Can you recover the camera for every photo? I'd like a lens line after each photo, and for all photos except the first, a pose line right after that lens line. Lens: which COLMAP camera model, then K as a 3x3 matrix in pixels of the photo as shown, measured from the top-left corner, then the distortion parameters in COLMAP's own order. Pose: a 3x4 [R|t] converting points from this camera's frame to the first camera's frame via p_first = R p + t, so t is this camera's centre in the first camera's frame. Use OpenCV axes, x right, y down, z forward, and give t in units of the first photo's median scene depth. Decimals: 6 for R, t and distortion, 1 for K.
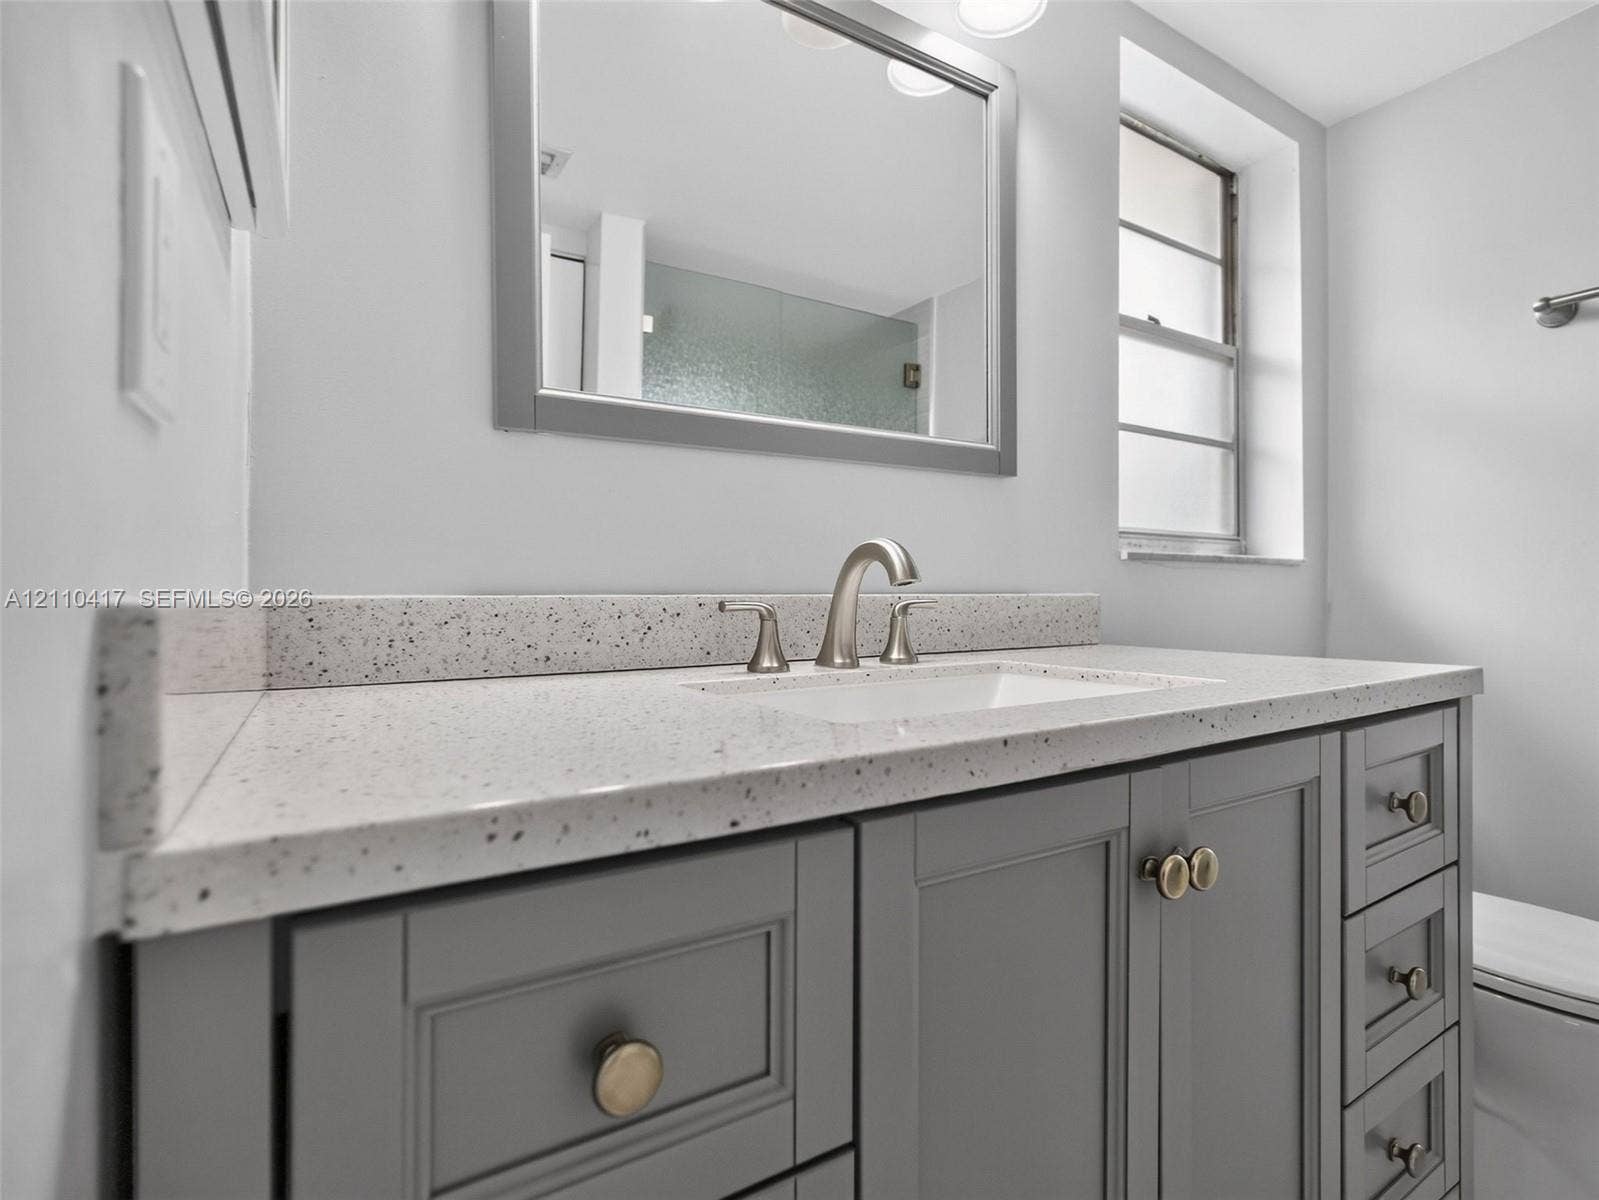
lens RADIAL K [[757.4, 0, 799.5], [0, 757.4, 600.0], [0, 0, 1]] dist [-0.010826, 0.000291]
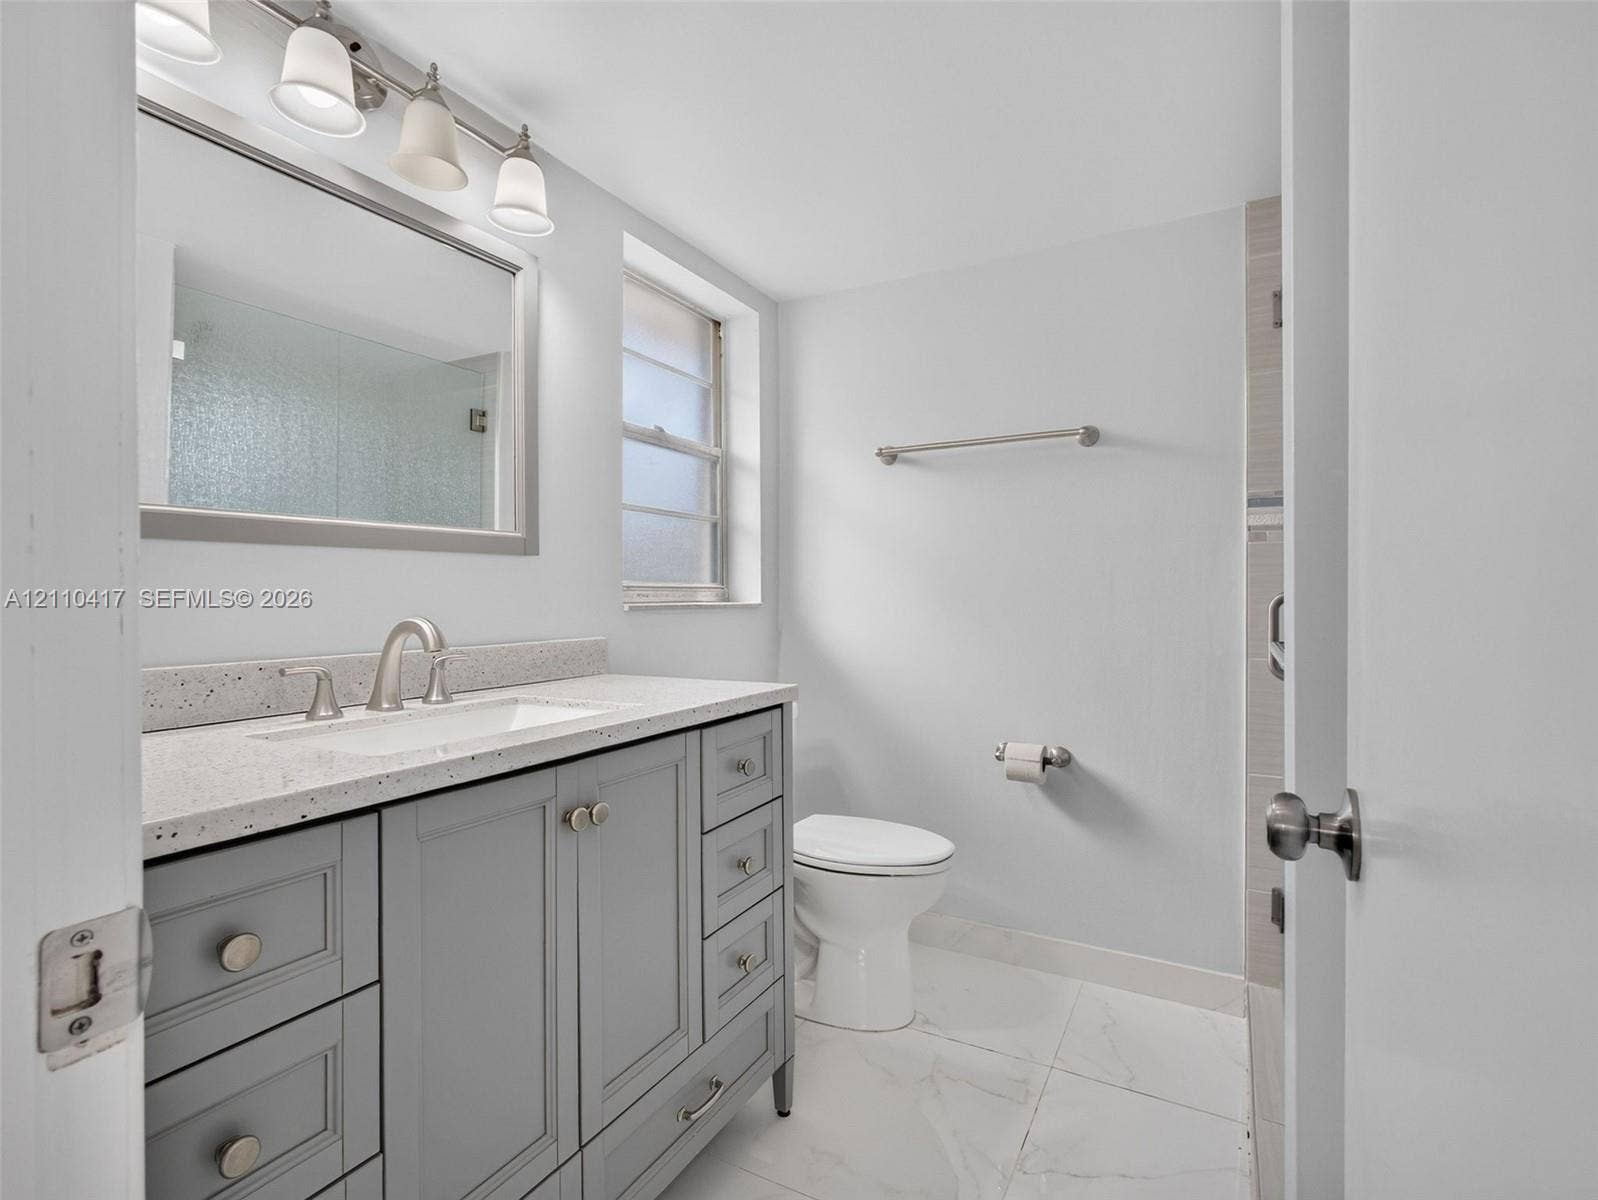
lens RADIAL K [[757.0, 0, 799.0], [0, 757.0, 600.0], [0, 0, 1]] dist [-0.010826, 0.000291]
pose [[0.867355, -0.002866, 0.497681, 0.022494], [0.005225, 0.999981, -0.003348, -0.100016], [-0.497662, 0.005505, 0.867353, -0.533379]]
